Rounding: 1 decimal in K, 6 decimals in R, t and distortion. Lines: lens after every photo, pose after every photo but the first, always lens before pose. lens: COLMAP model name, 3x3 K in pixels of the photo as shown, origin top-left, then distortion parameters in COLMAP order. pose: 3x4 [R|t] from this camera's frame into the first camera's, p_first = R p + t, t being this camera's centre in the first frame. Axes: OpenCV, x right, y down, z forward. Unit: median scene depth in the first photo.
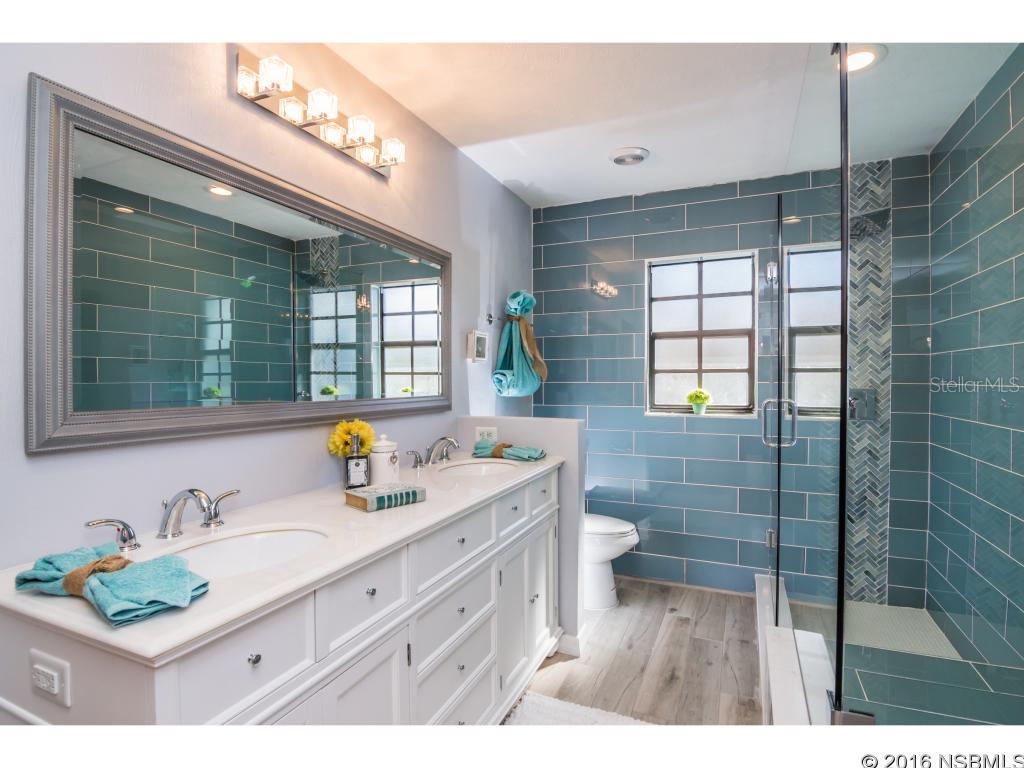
lens RADIAL K [[521.5, 0, 518.6], [0, 521.5, 389.6], [0, 0, 1]] dist [-0.005043, -0.010662]
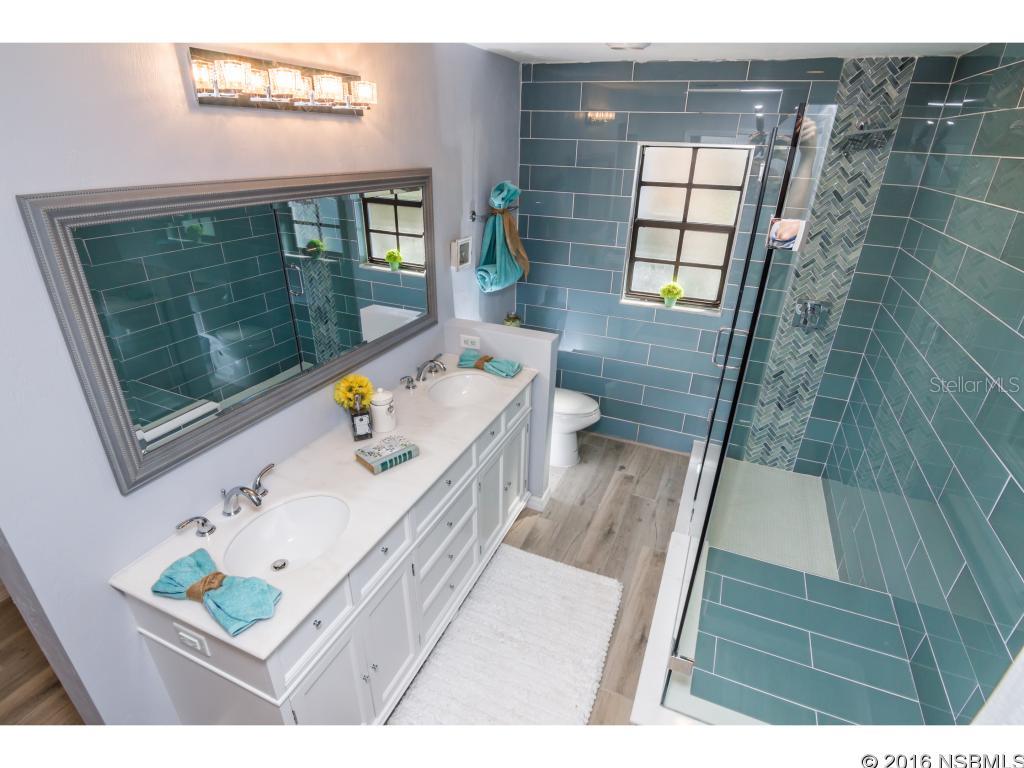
lens RADIAL K [[517.9, 0, 520.0], [0, 517.9, 400.3], [0, 0, 1]] dist [-0.001689, -0.013684]
pose [[0.999401, 0.023001, 0.025841, 0.017336], [-0.031841, 0.903647, 0.427092, -0.249581], [-0.013528, -0.427659, 0.903839, -0.047988]]
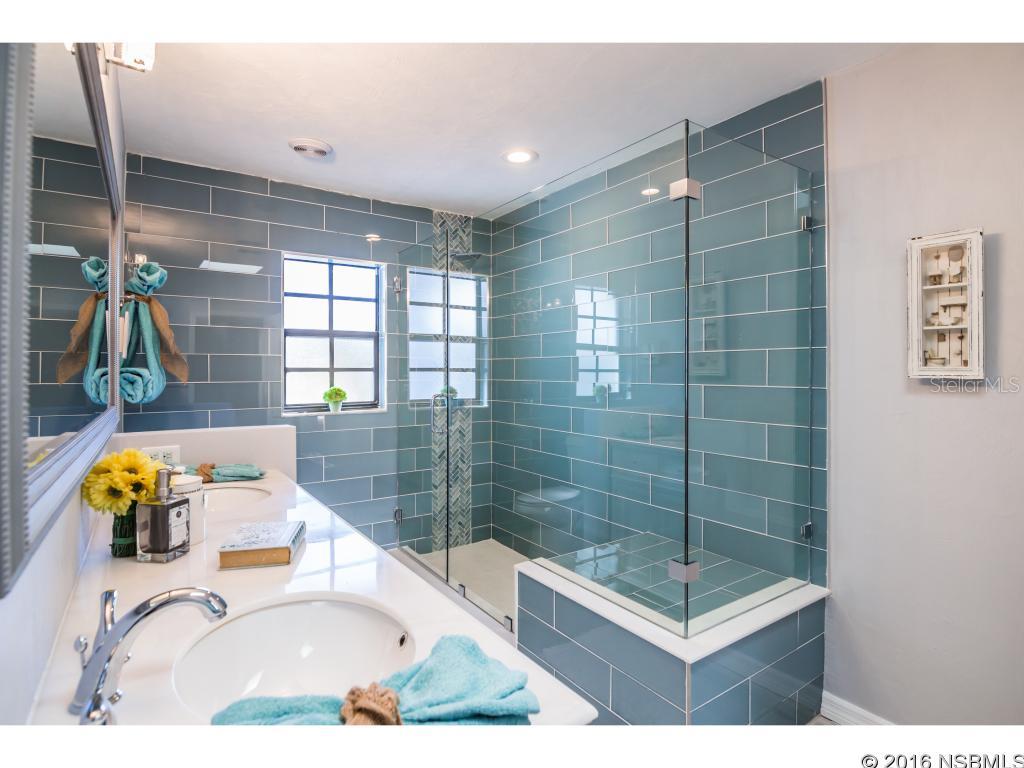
lens RADIAL K [[526.7, 0, 510.9], [0, 526.7, 378.7], [0, 0, 1]] dist [-0.002943, -0.000518]
pose [[0.532399, -0.006142, 0.846471, -0.392783], [0.022484, 0.999723, -0.006888, -0.003143], [-0.846195, 0.022699, 0.532390, 0.166099]]
